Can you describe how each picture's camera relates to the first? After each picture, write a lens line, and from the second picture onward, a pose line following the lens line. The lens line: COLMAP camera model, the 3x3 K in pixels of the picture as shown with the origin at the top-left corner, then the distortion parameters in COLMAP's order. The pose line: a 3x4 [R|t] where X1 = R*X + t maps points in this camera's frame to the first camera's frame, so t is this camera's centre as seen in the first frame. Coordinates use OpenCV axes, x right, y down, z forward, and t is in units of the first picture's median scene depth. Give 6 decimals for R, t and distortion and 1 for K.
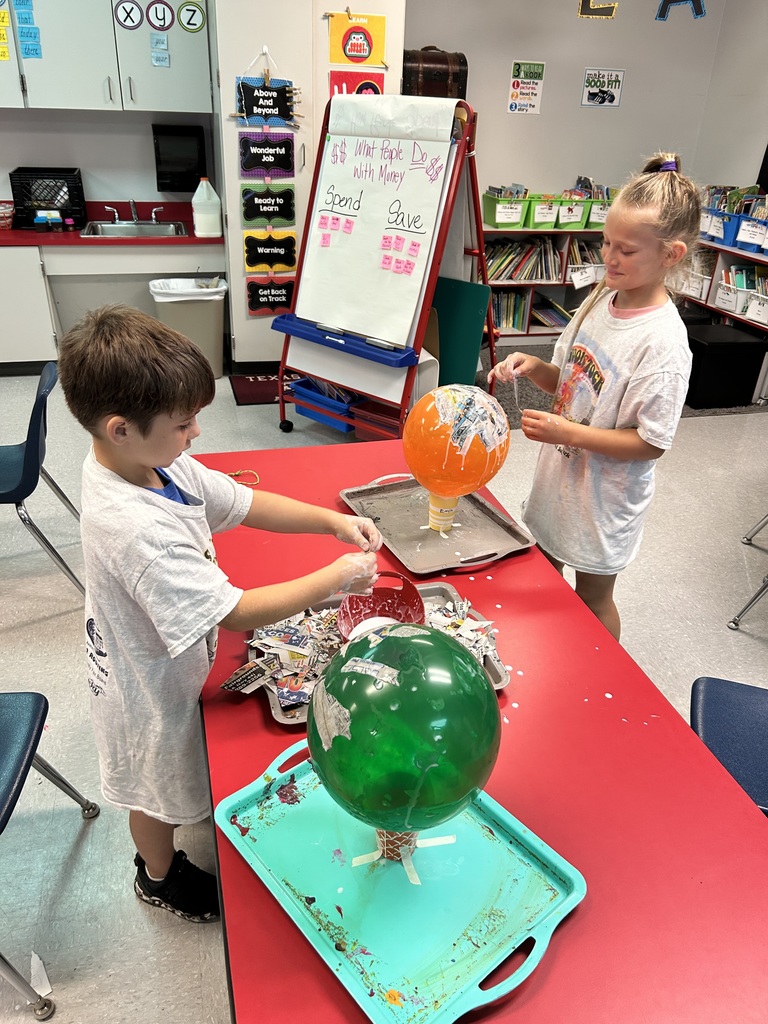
lens RADIAL K [[786.9, 0, 402.2], [0, 786.9, 512.4], [0, 0, 1]] dist [0.001259, -0.008353]
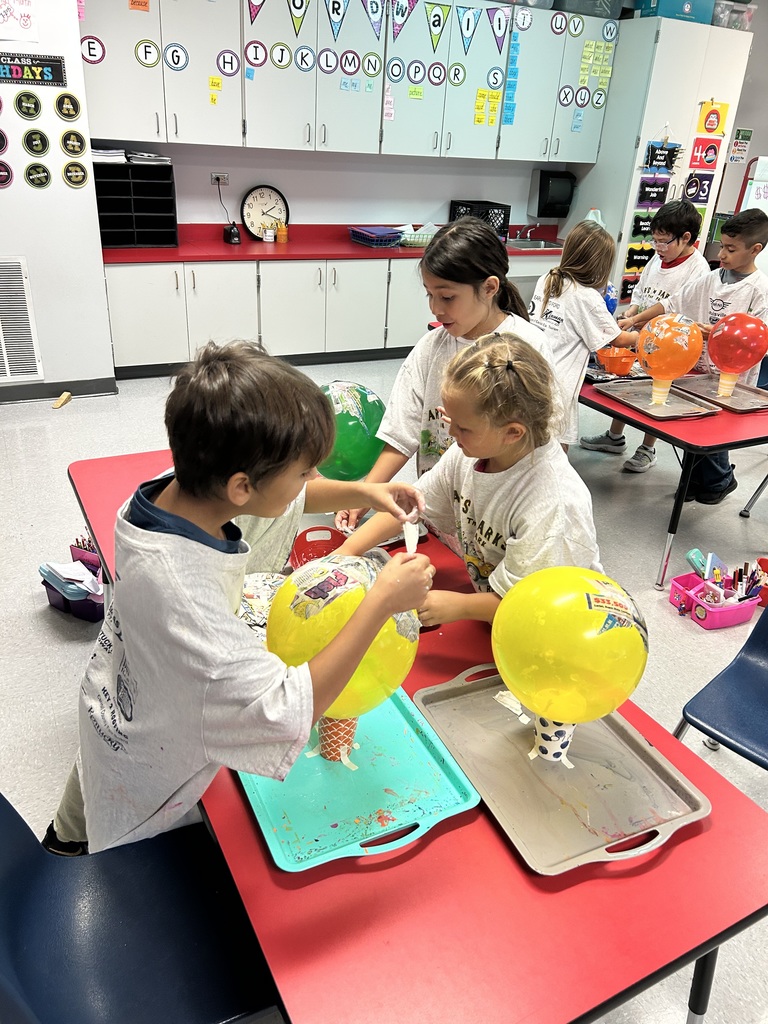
lens RADIAL K [[765.2, 0, 387.5], [0, 765.2, 524.5], [0, 0, 1]] dist [0.011693, -0.034935]
pose [[0.976427, -0.086007, 0.197970, -0.999729], [0.087091, 0.996195, 0.003239, 0.120153], [-0.197496, 0.014079, 0.980203, -0.304812]]
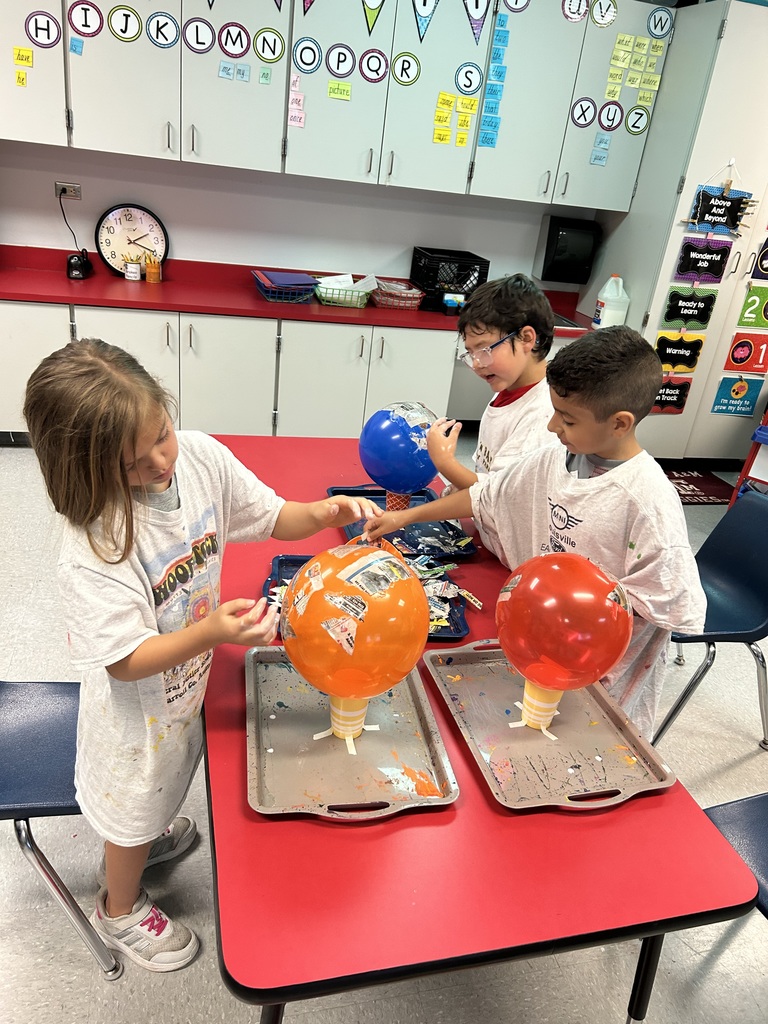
lens RADIAL K [[765.2, 0, 387.5], [0, 765.2, 524.5], [0, 0, 1]] dist [0.011693, -0.034935]
pose [[0.997113, 0.070554, 0.028073, -0.576841], [-0.069340, 0.996705, -0.042094, -0.050037], [-0.030950, 0.040026, 0.998719, 0.051812]]
